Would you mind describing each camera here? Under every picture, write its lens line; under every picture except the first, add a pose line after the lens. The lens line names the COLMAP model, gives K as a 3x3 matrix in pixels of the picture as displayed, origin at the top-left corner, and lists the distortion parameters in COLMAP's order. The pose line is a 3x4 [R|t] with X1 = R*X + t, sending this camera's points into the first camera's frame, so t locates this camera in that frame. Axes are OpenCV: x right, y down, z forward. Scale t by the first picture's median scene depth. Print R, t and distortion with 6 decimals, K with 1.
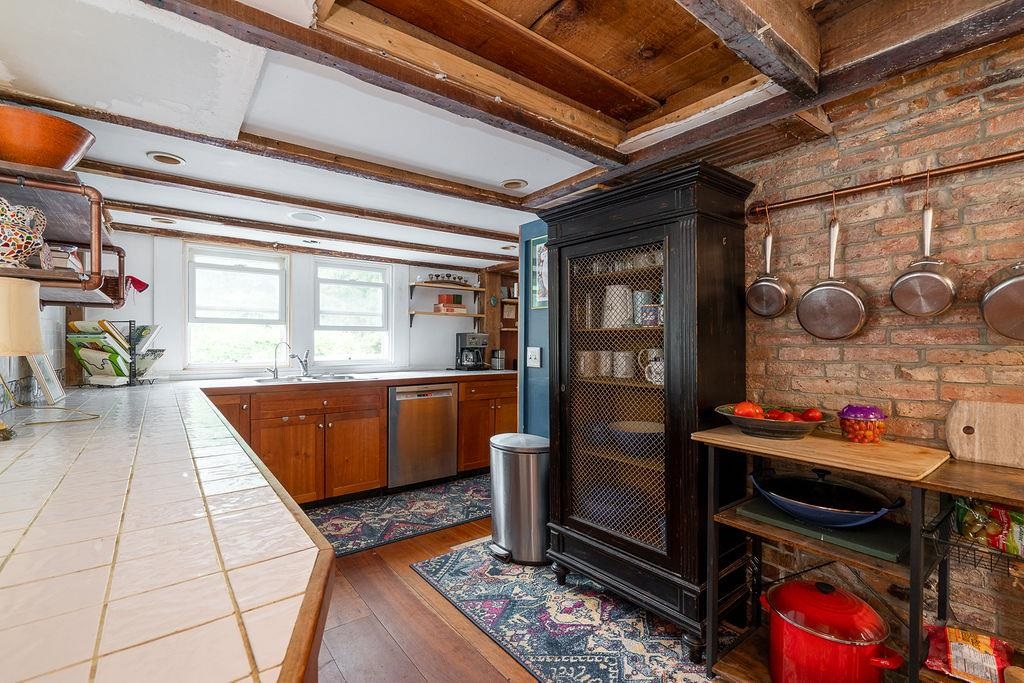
lens RADIAL K [[463.2, 0, 510.0], [0, 463.2, 341.0], [0, 0, 1]] dist [-0.002038, 0.000668]
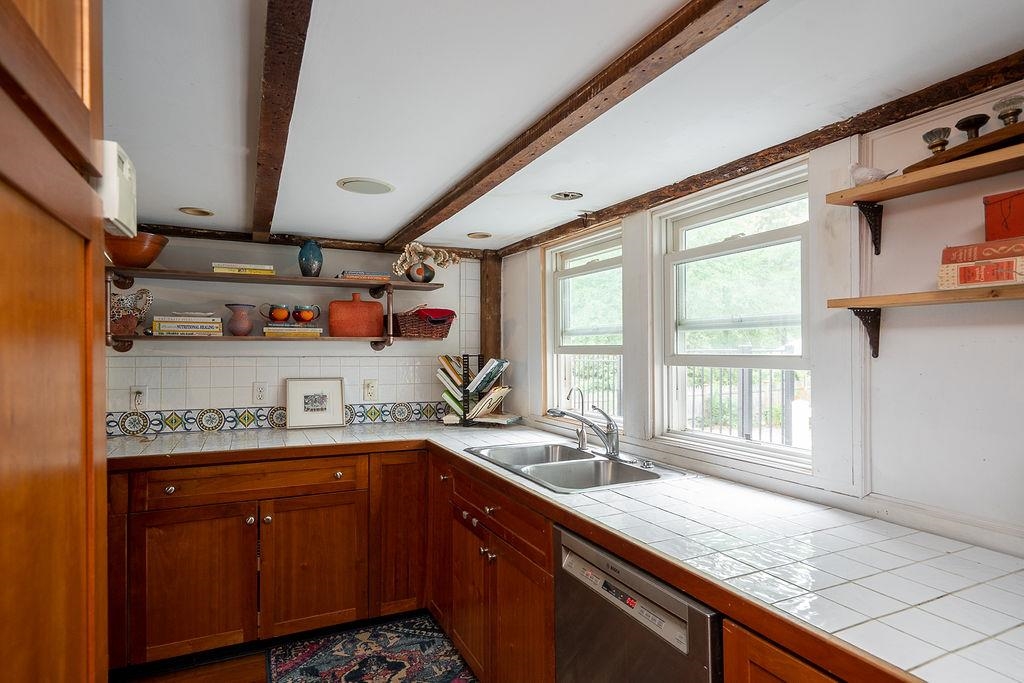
lens RADIAL K [[558.3, 0, 510.0], [0, 558.3, 349.1], [0, 0, 1]] dist [-0.000543, 0.005223]
pose [[-0.222783, -0.005802, -0.974851, 0.157156], [-0.000792, 0.999983, -0.005770, -0.032407], [0.974868, -0.000513, -0.222784, 0.874887]]
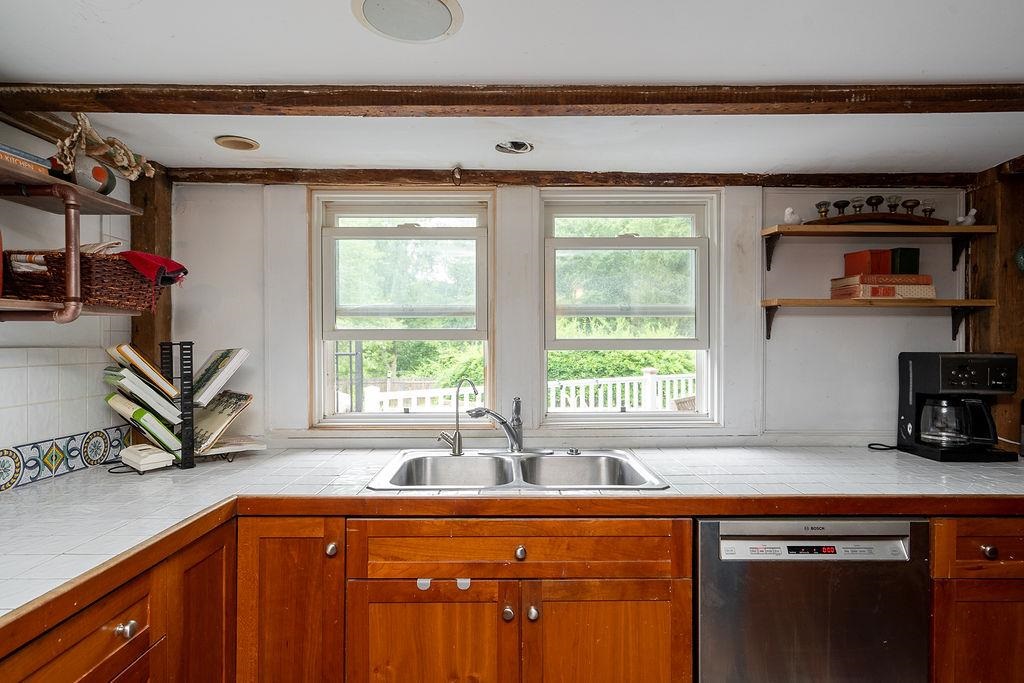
lens RADIAL K [[558.3, 0, 508.2], [0, 558.3, 343.1], [0, 0, 1]] dist [-0.000543, 0.005223]
pose [[0.792792, -0.002811, -0.609485, -0.096927], [0.004280, 0.999990, 0.000955, -0.027706], [0.609477, -0.003366, 0.792797, 0.475613]]
